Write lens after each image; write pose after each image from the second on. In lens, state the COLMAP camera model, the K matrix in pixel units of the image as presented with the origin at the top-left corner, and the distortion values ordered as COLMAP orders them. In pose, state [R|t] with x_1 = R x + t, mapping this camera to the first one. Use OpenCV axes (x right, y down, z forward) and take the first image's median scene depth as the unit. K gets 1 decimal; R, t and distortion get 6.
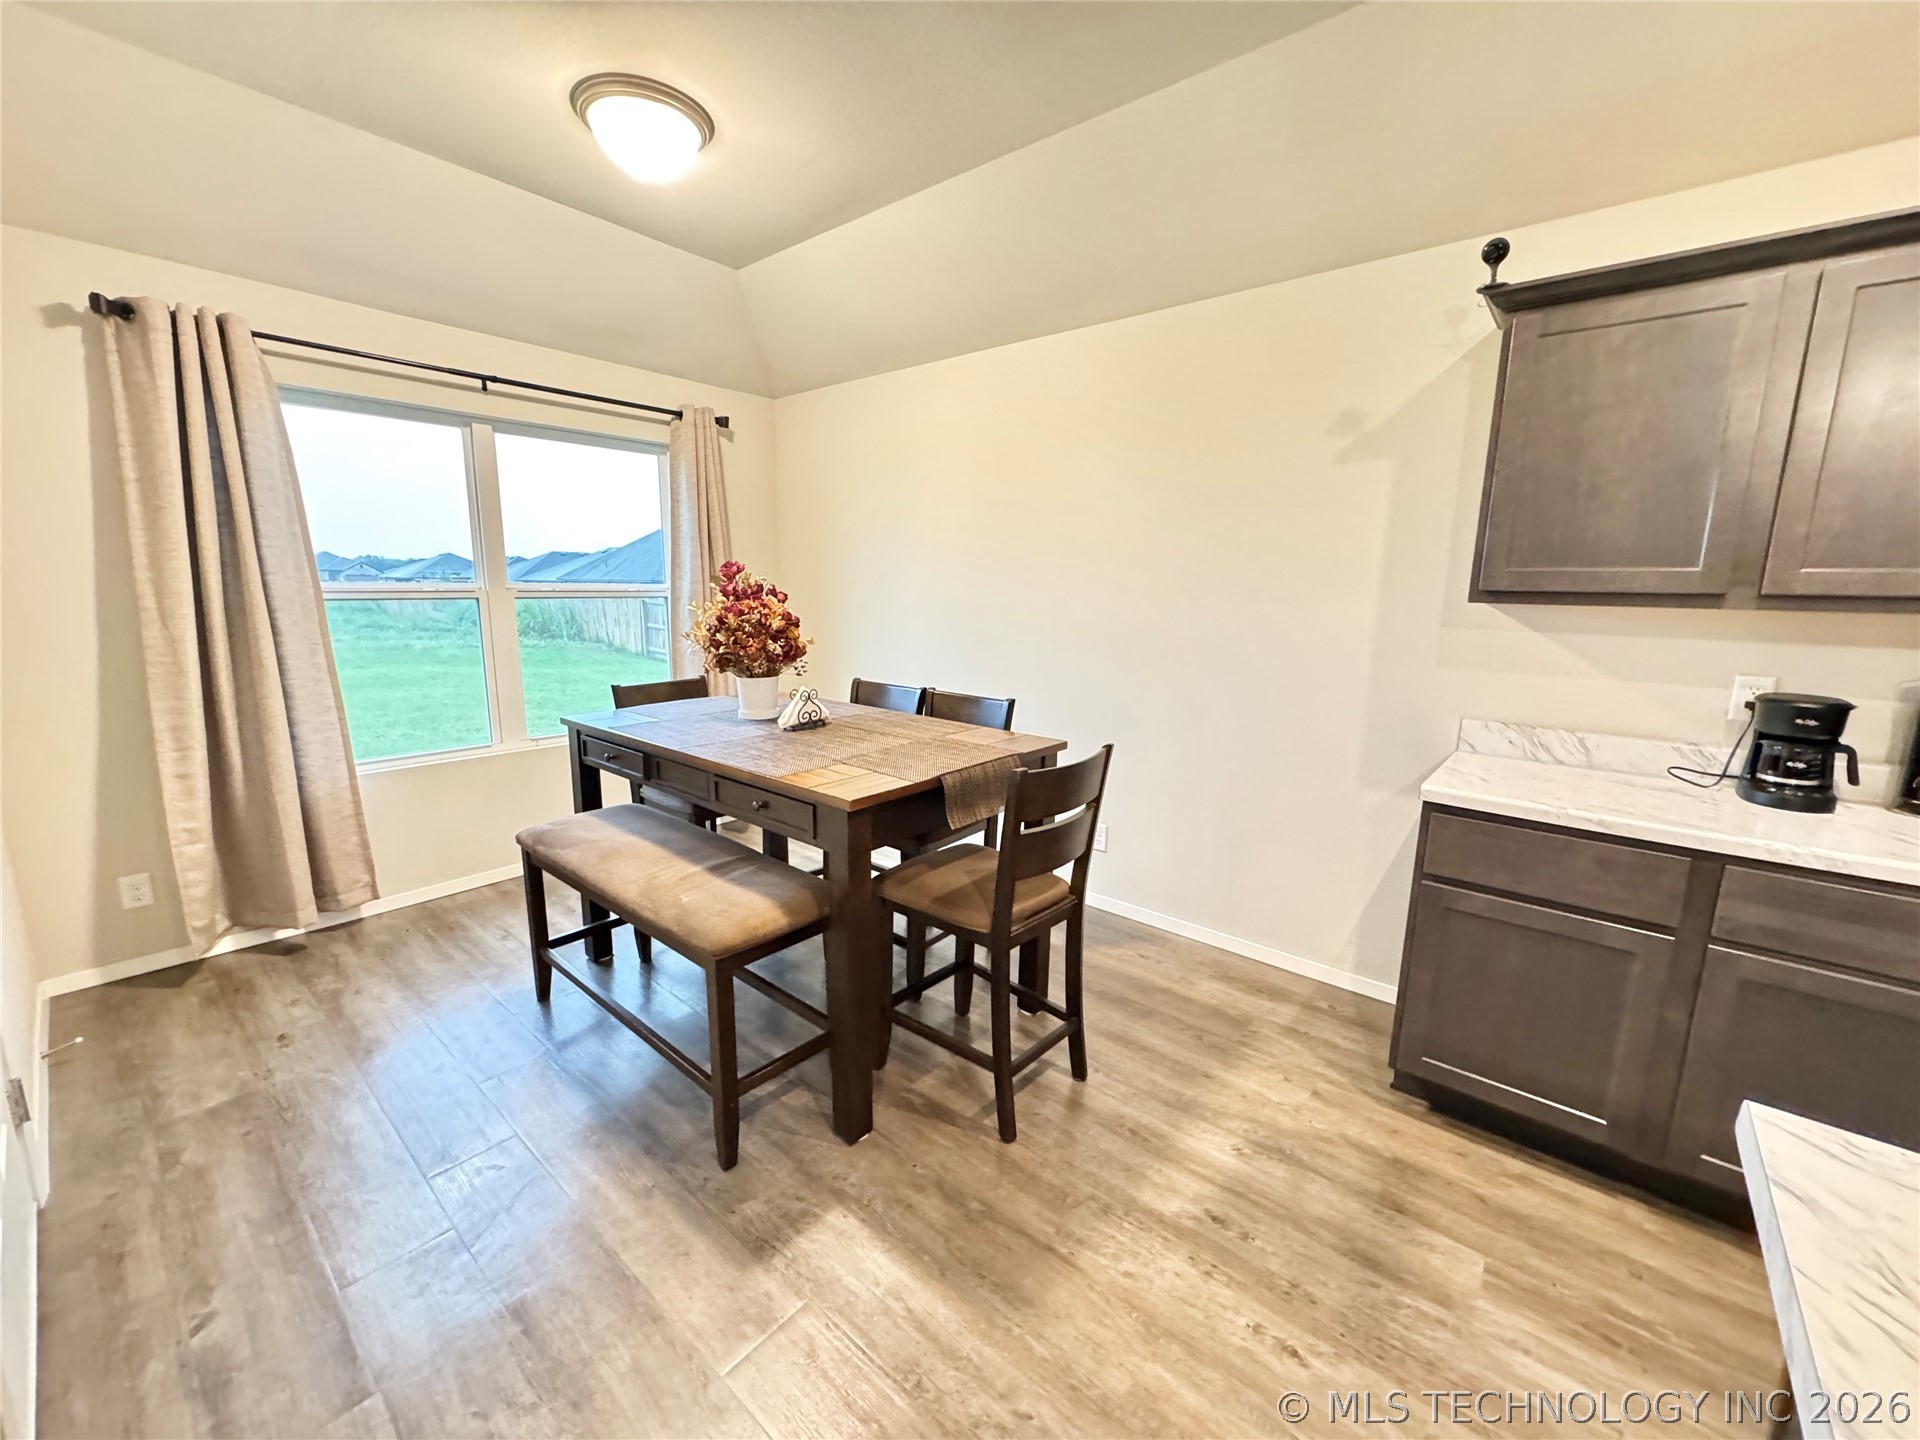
lens RADIAL K [[764.4, 0, 960.0], [0, 764.4, 720.0], [0, 0, 1]] dist [0.000059, -0.000274]
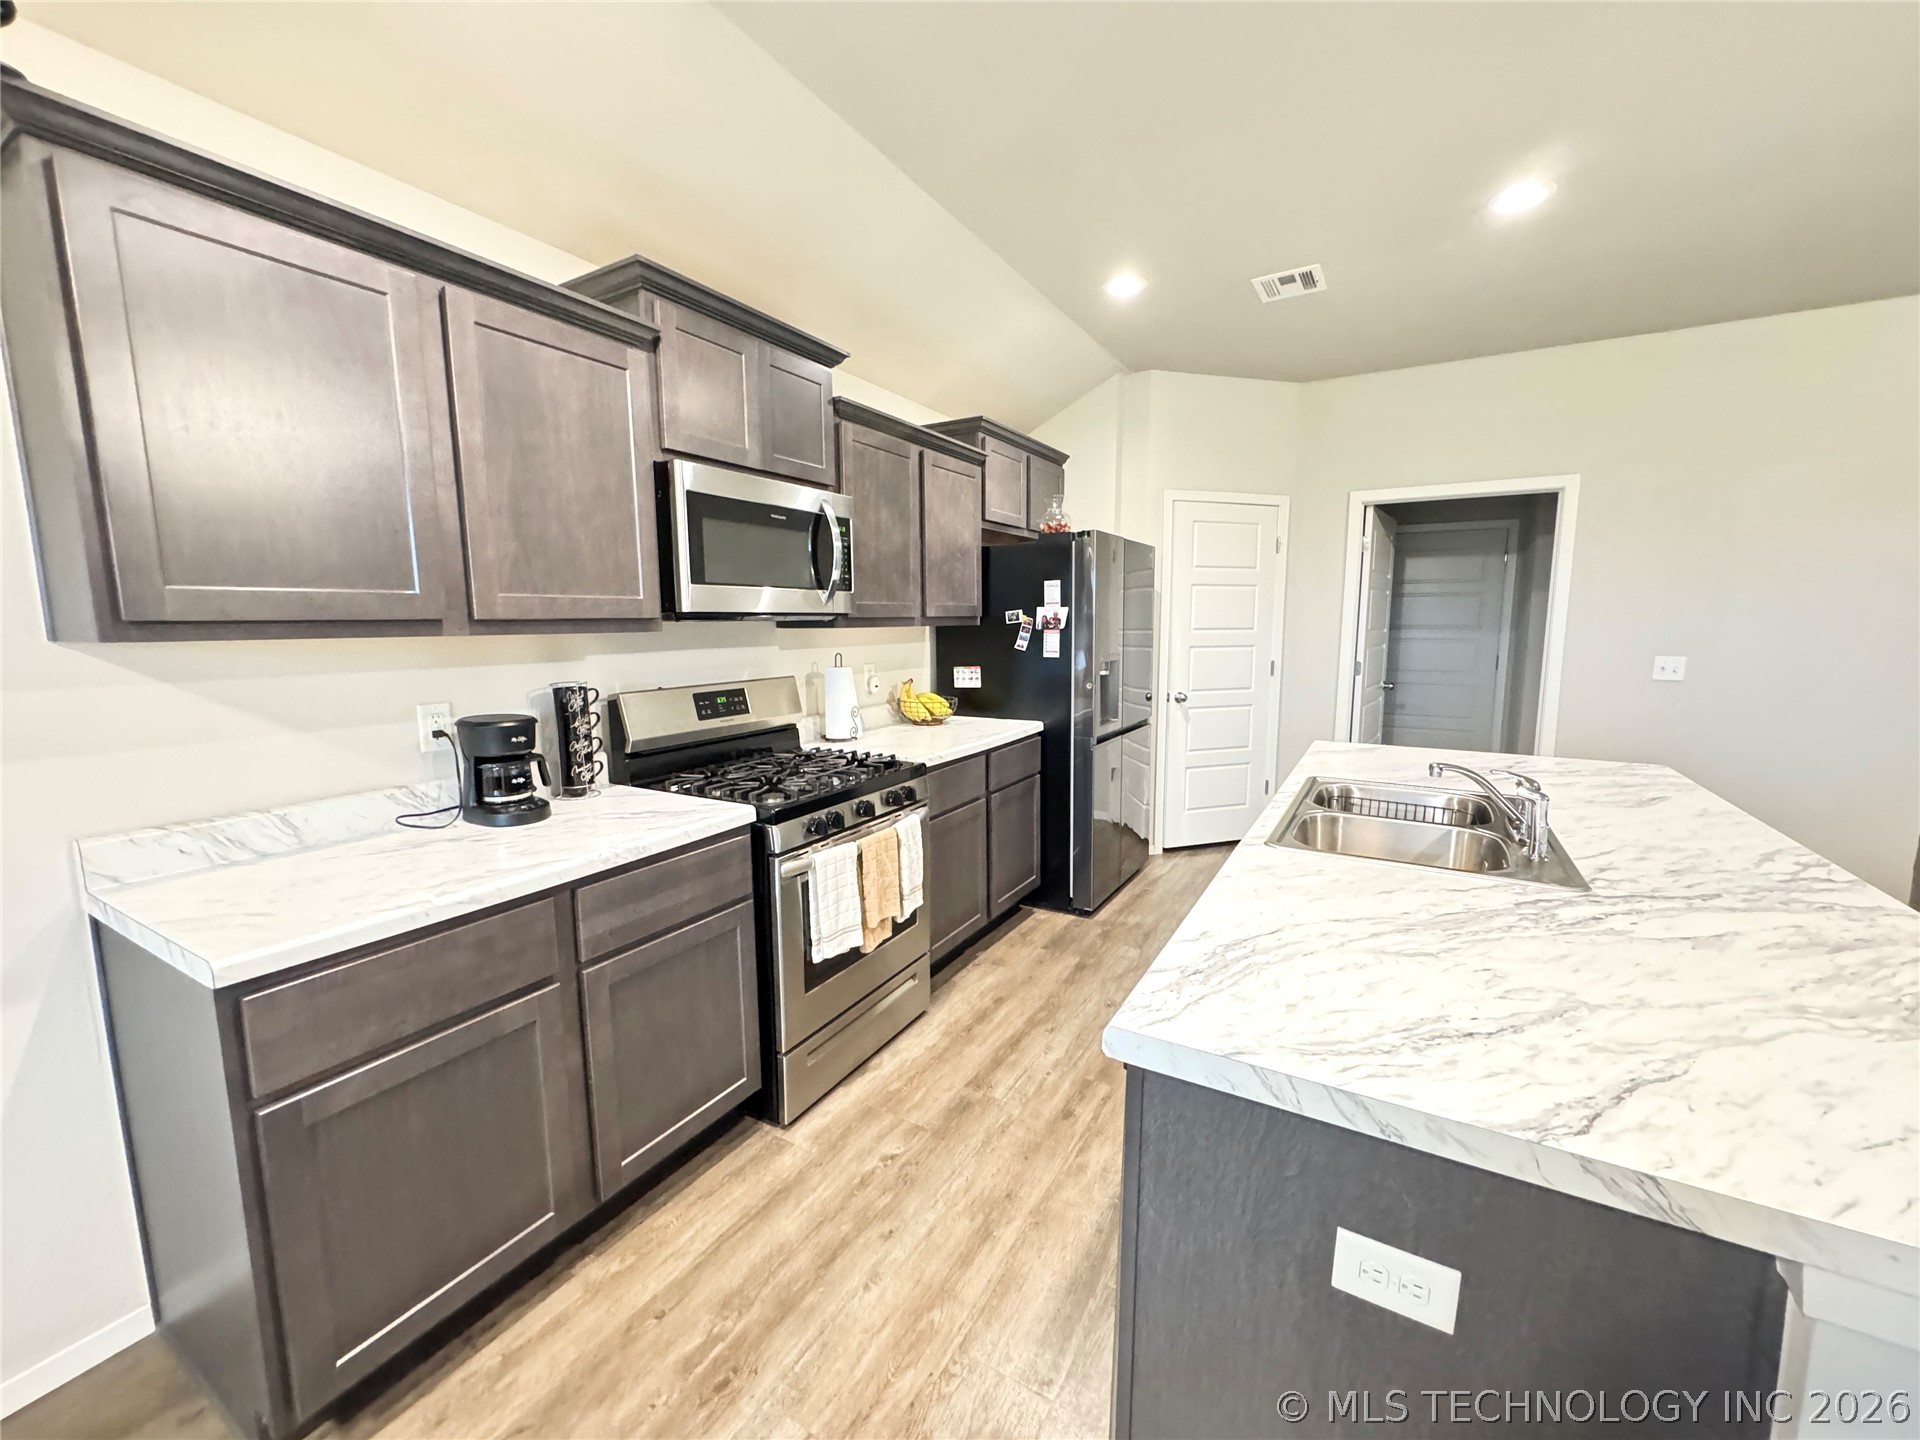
lens RADIAL K [[764.4, 0, 960.0], [0, 764.4, 720.0], [0, 0, 1]] dist [0.000059, -0.000274]
pose [[-0.175010, -0.144358, 0.973926, -0.016303], [0.176854, 0.968494, 0.175332, -0.090996], [-0.968553, 0.202928, -0.143965, 0.509018]]
